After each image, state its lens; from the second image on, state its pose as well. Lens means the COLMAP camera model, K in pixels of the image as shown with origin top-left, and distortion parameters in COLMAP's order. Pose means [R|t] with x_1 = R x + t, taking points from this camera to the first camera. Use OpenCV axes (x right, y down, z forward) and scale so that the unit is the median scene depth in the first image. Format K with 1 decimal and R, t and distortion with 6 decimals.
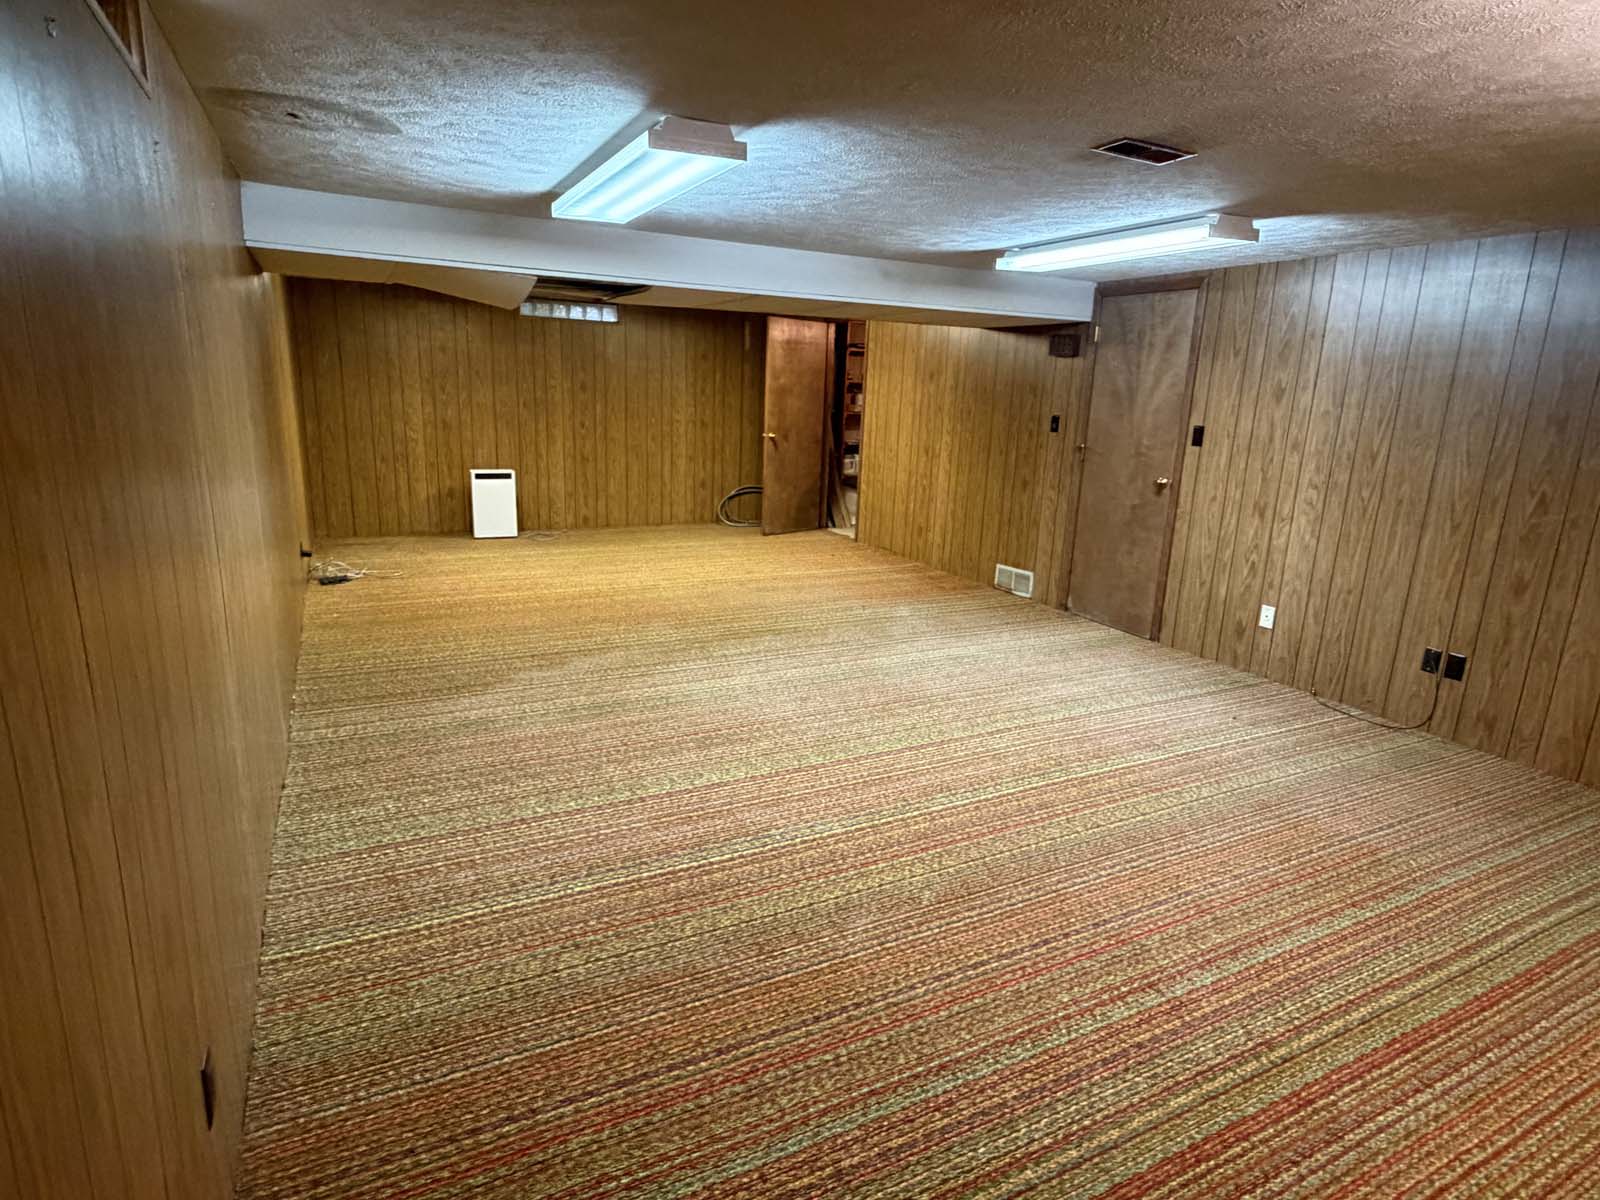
lens RADIAL K [[870.9, 0, 796.0], [0, 870.9, 598.9], [0, 0, 1]] dist [0.001226, -0.000757]
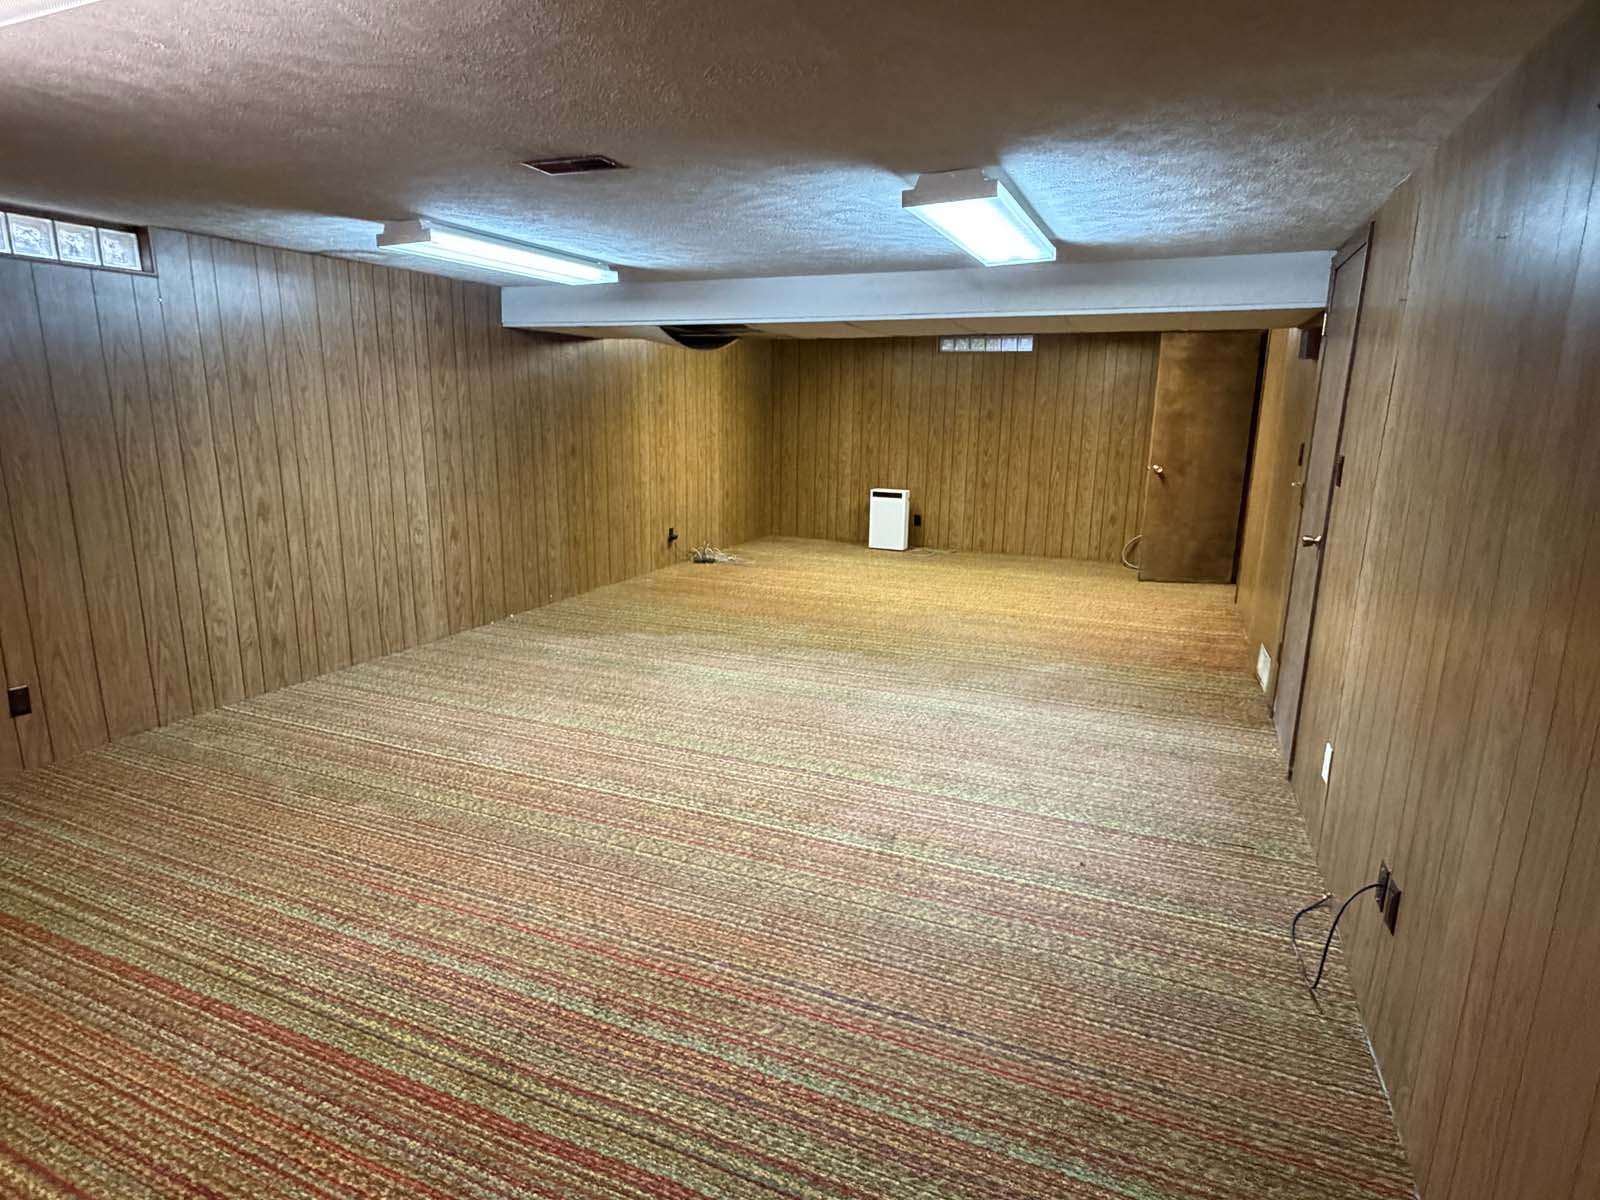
lens RADIAL K [[870.9, 0, 796.0], [0, 870.9, 598.9], [0, 0, 1]] dist [0.001226, -0.000757]
pose [[0.642909, 0.143071, -0.752462, 0.762438], [-0.174447, 0.983932, 0.038033, -0.052334], [0.745813, 0.106813, 0.657537, 0.314050]]
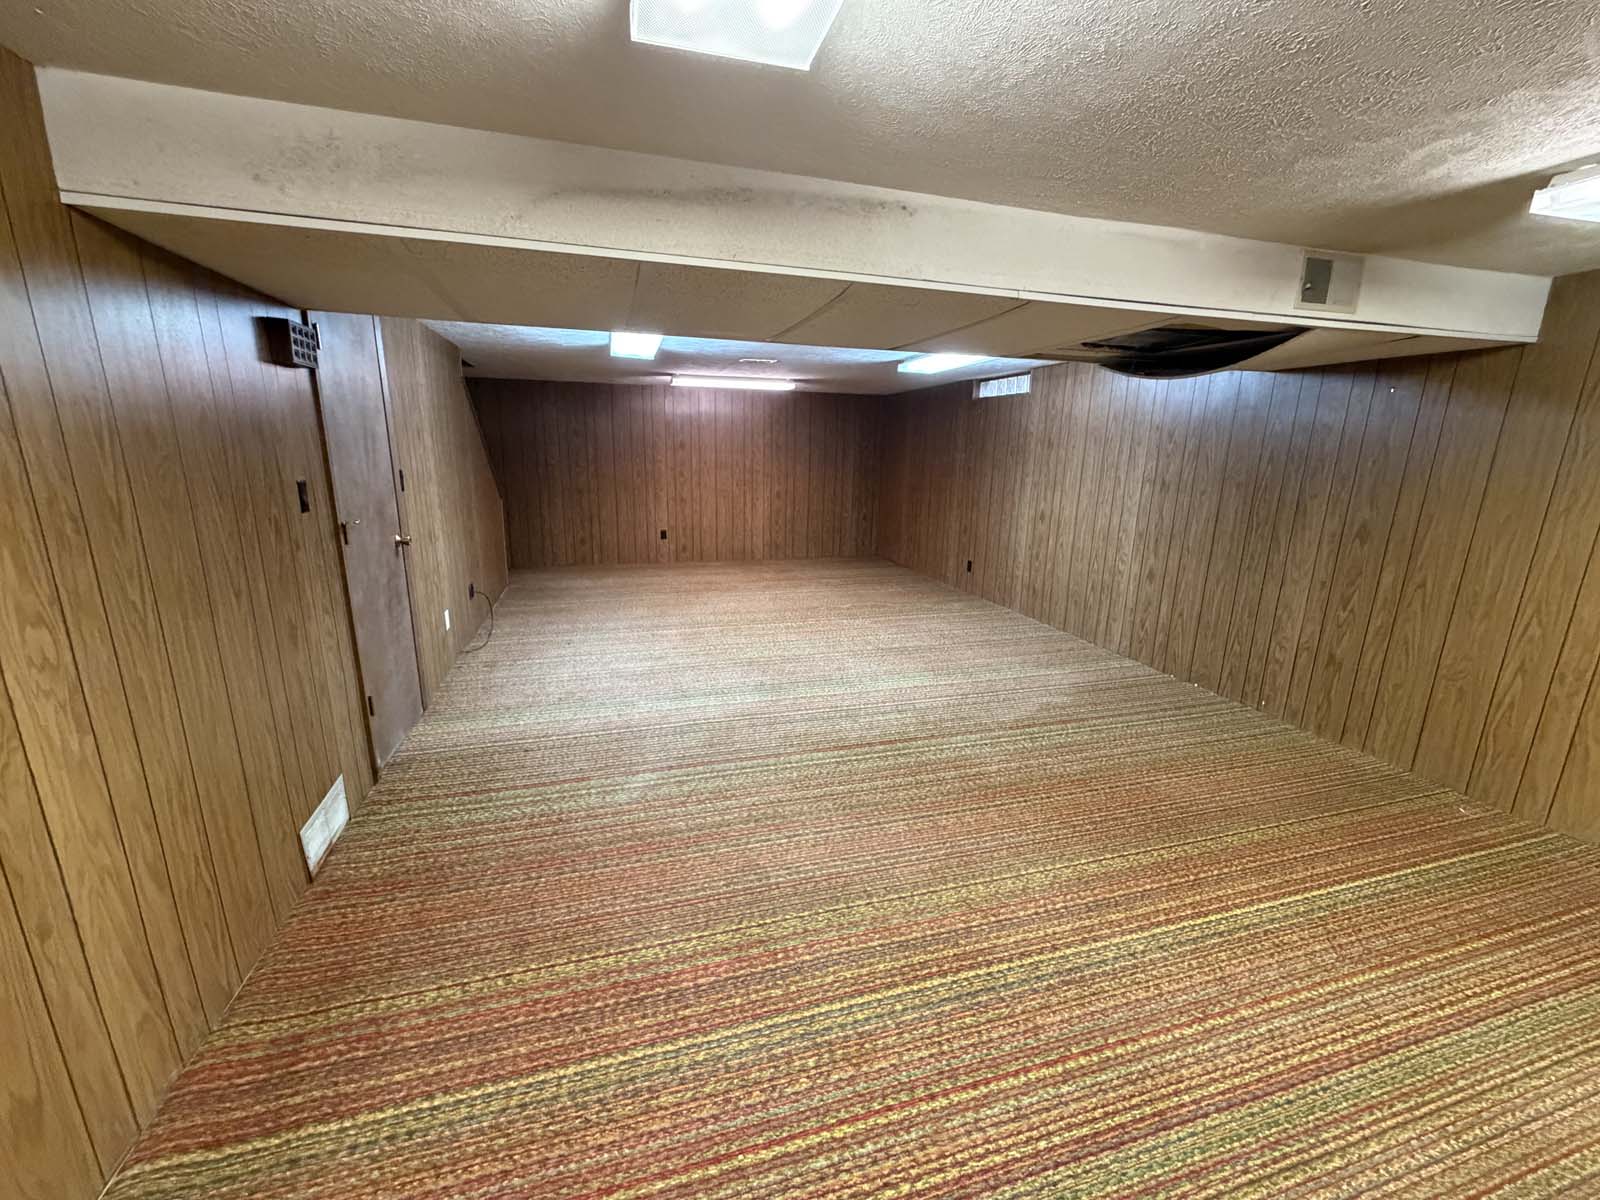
lens RADIAL K [[642.2, 0, 797.0], [0, 642.2, 602.3], [0, 0, 1]] dist [0.001731, -0.000315]
pose [[-0.981384, -0.093893, 0.167542, -0.081831], [-0.006067, 0.887073, 0.461590, -0.423611], [-0.191962, 0.451980, -0.871128, 1.709107]]
